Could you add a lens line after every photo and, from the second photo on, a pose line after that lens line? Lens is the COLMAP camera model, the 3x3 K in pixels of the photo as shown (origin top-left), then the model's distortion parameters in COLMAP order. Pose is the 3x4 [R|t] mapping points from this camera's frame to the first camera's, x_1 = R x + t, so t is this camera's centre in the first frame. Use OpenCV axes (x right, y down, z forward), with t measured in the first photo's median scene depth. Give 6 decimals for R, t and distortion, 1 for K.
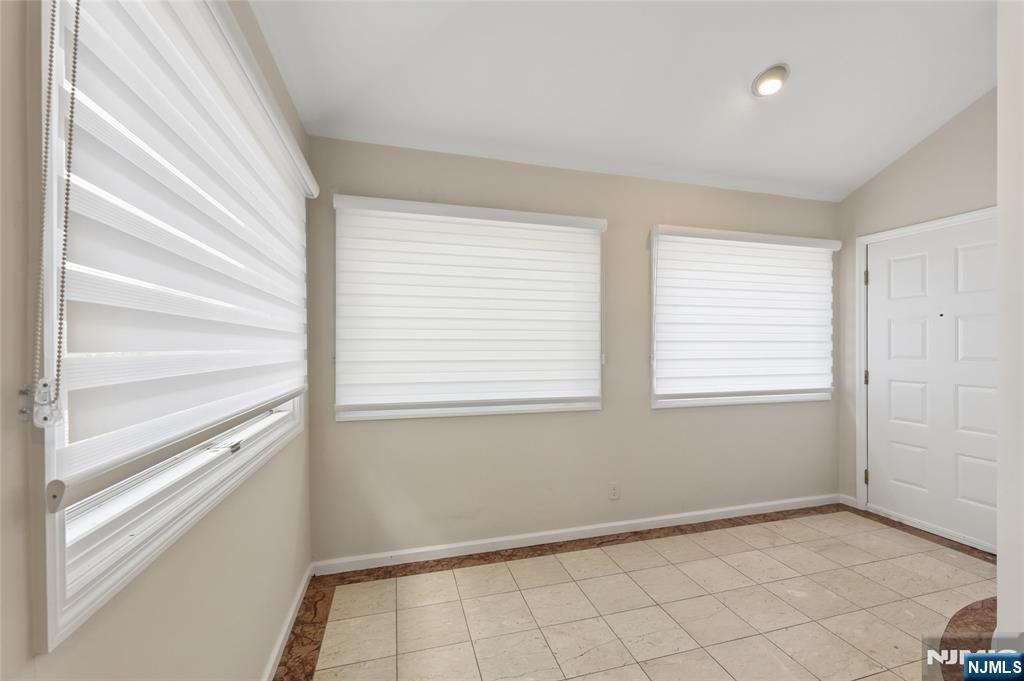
lens RADIAL K [[419.2, 0, 521.6], [0, 419.2, 344.9], [0, 0, 1]] dist [-0.004905, 0.003123]
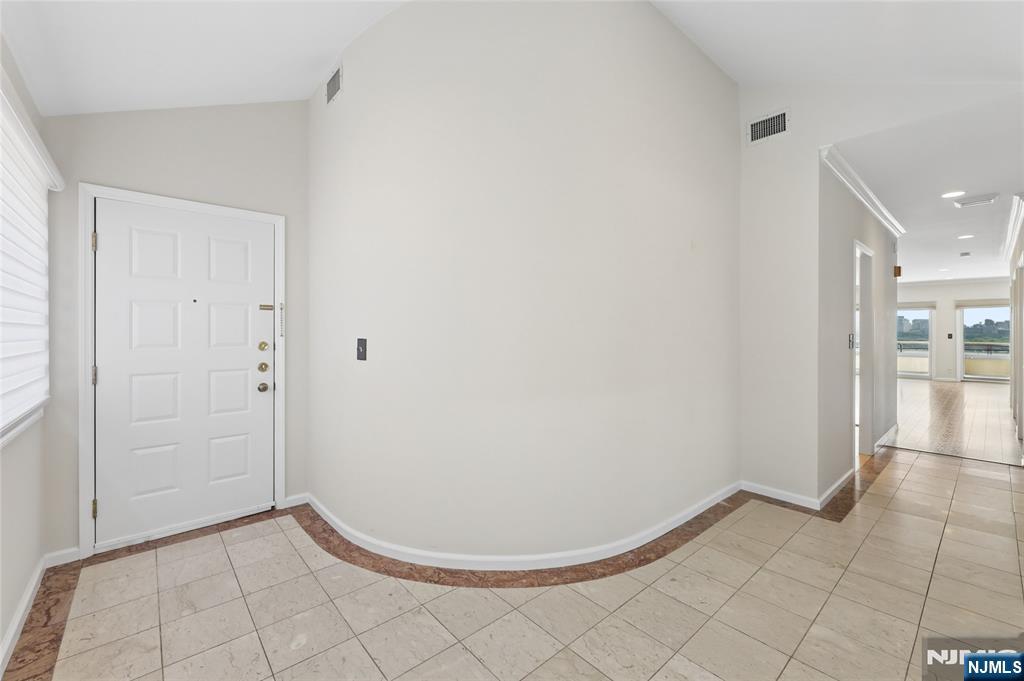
lens RADIAL K [[419.2, 0, 511.7], [0, 419.2, 333.6], [0, 0, 1]] dist [-0.004905, 0.003123]
pose [[-0.405484, -0.000785, 0.914102, -0.172456], [-0.000138, 1.000000, 0.000798, 0.003762], [-0.914102, 0.000198, -0.405484, 0.695265]]
